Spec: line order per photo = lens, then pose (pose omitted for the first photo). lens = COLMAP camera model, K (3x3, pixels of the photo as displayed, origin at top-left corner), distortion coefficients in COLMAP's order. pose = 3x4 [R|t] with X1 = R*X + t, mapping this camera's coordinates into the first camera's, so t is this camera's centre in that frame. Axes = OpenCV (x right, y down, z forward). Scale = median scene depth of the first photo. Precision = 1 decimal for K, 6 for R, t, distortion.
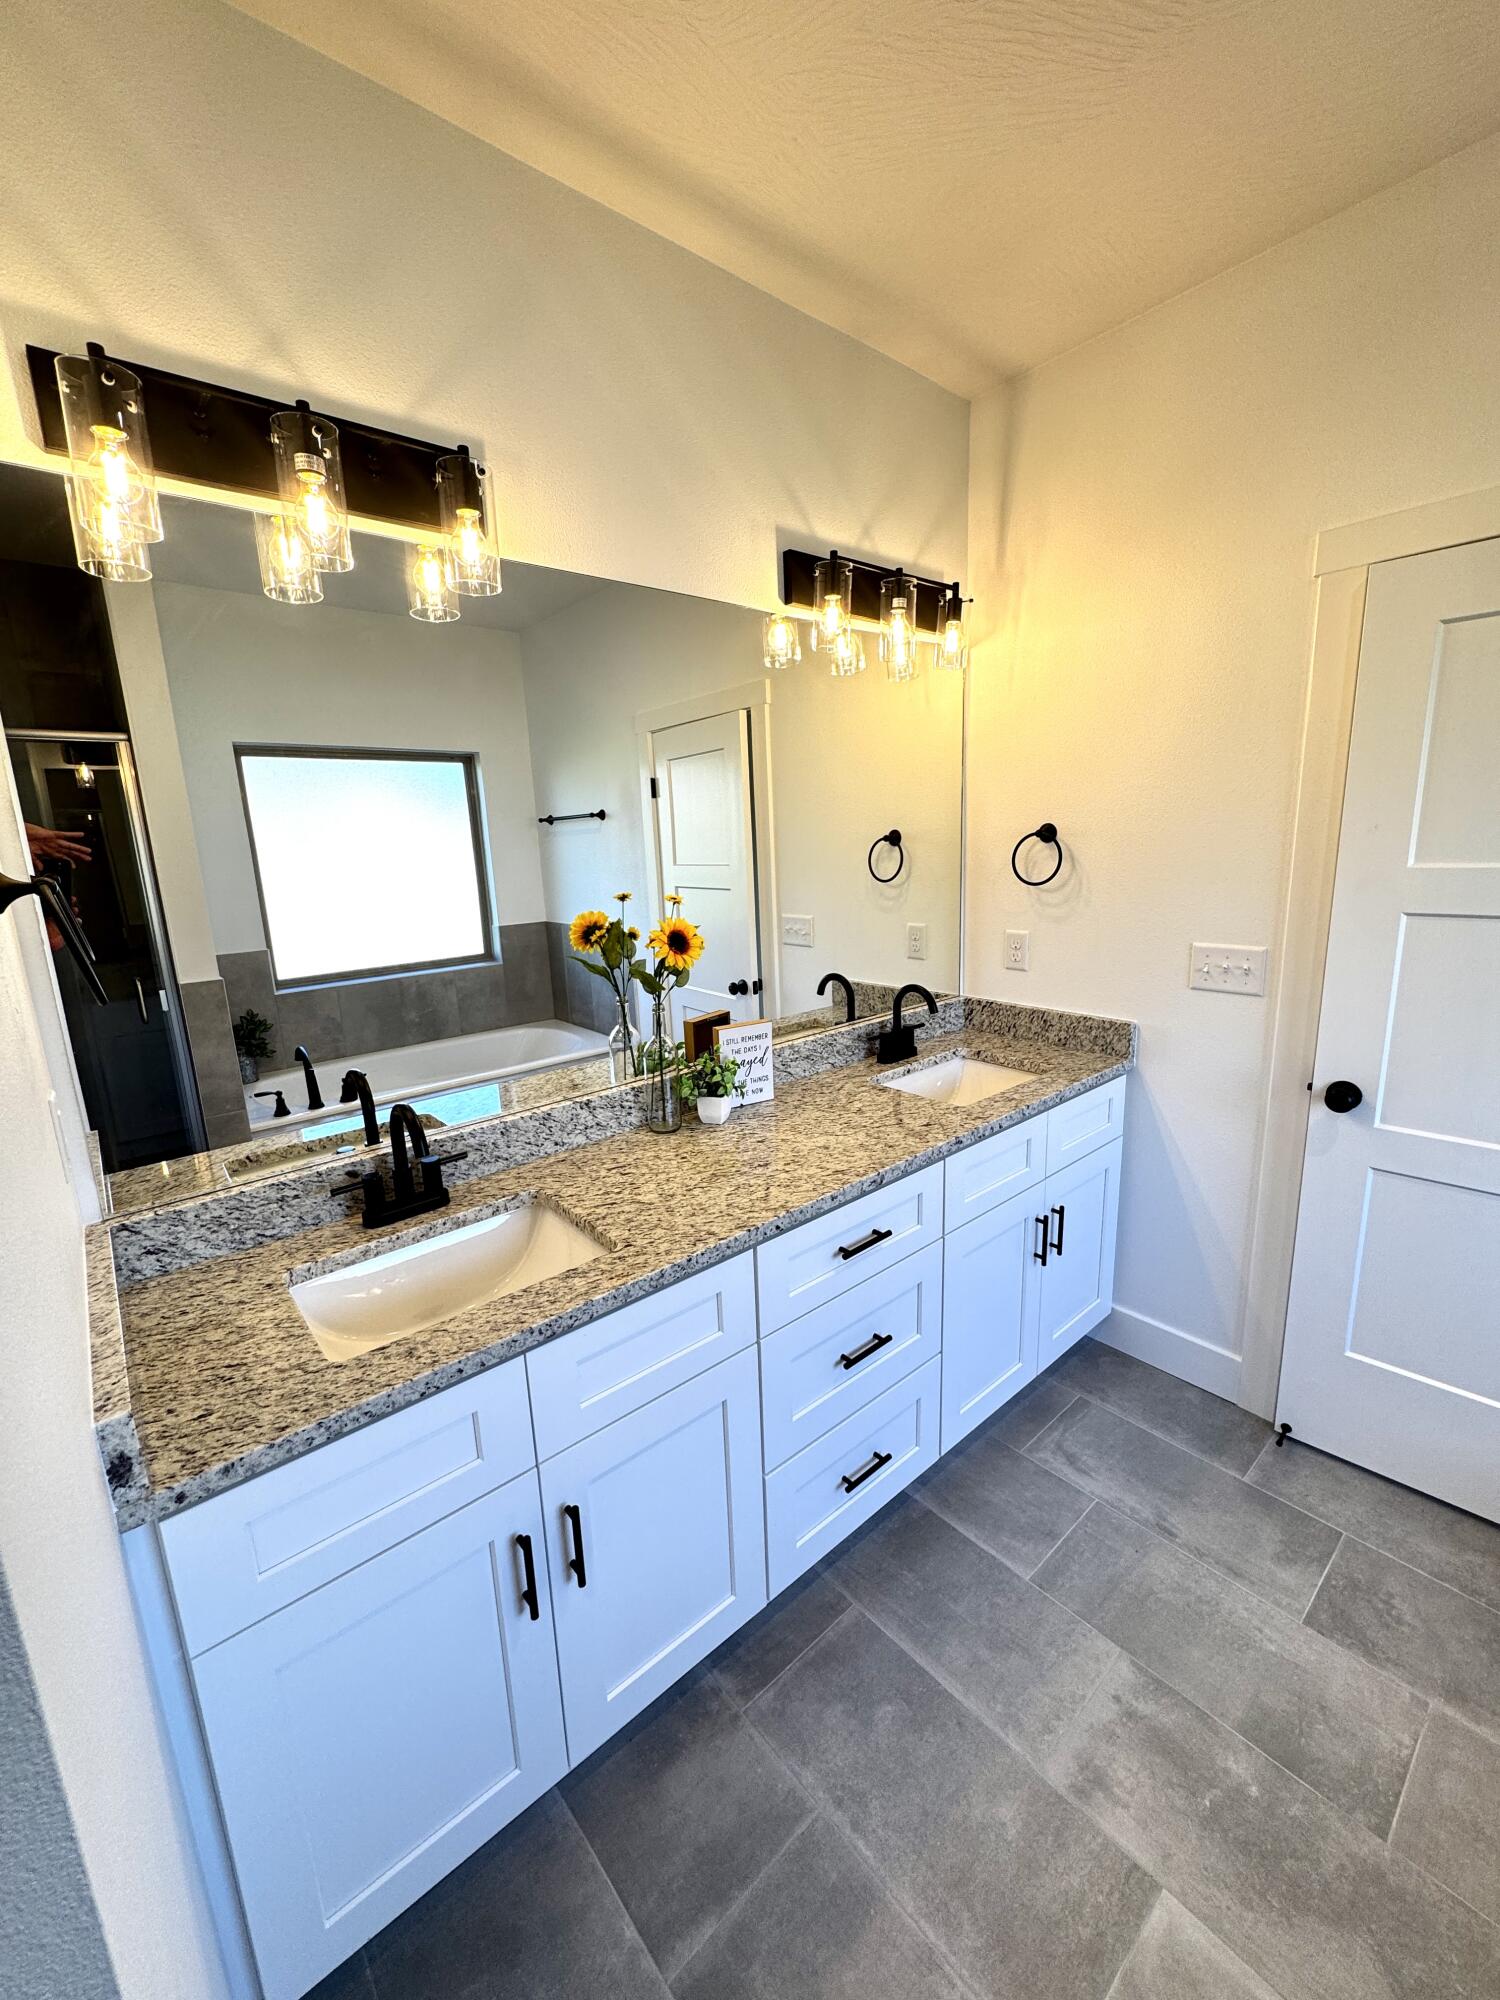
lens RADIAL K [[796.5, 0, 733.2], [0, 796.5, 1001.9], [0, 0, 1]] dist [-0.001988, -0.000344]
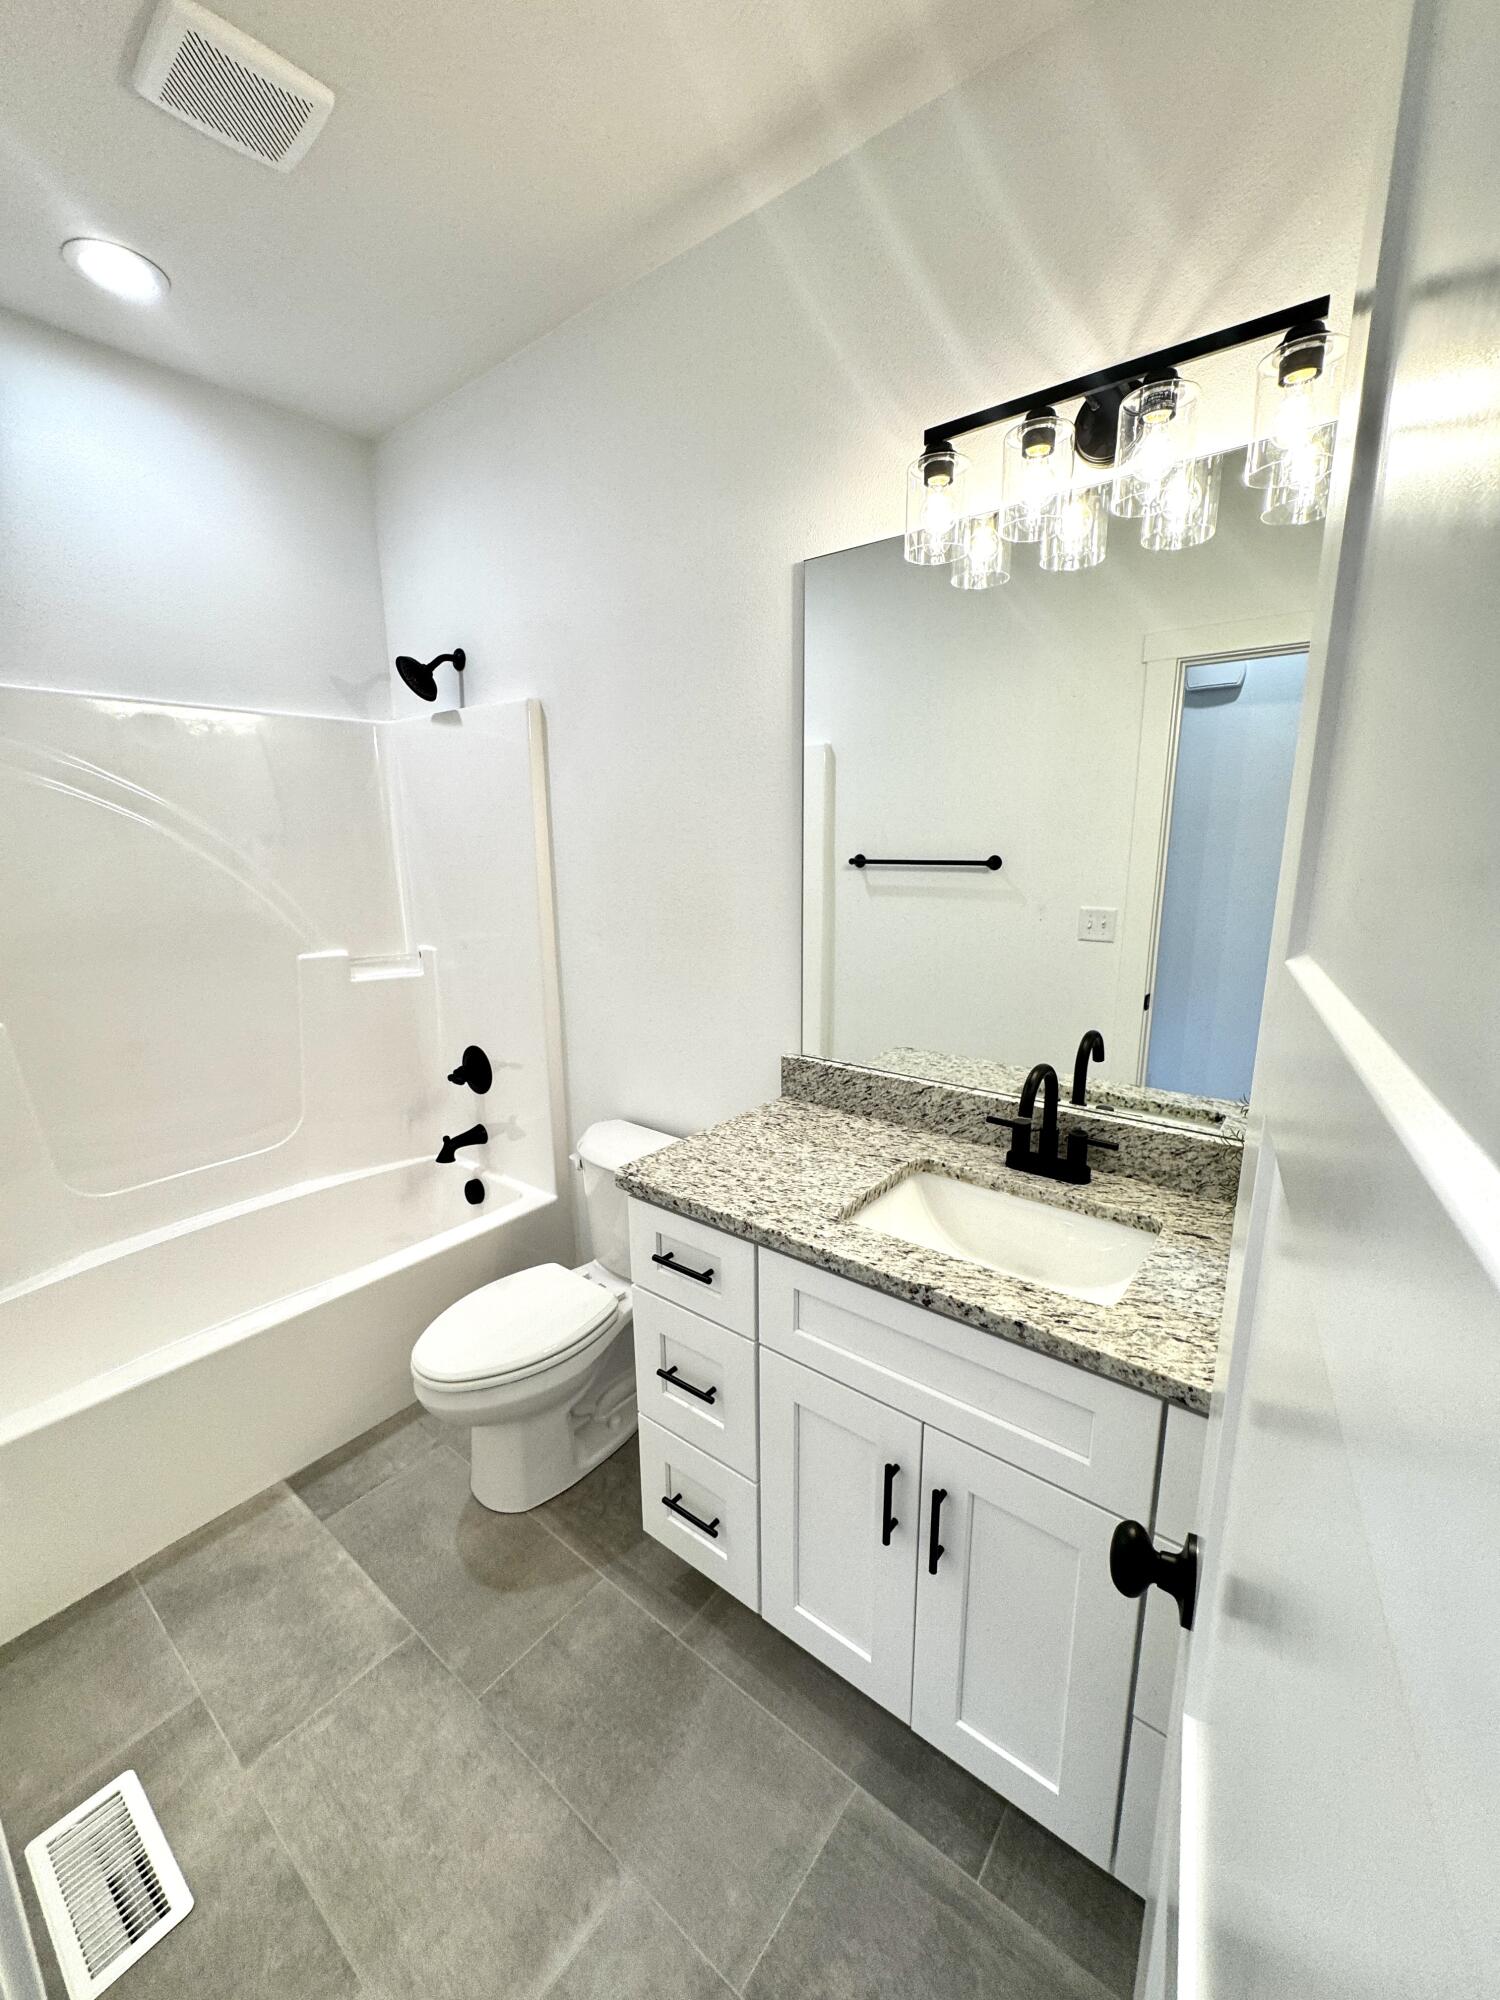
lens RADIAL K [[796.5, 0, 767.9], [0, 796.5, 986.9], [0, 0, 1]] dist [-0.001988, -0.000344]
pose [[0.213053, 0.241685, -0.946677, 0.785052], [-0.209563, 0.957677, 0.197330, -0.165370], [0.954302, 0.156346, 0.254684, 0.652536]]
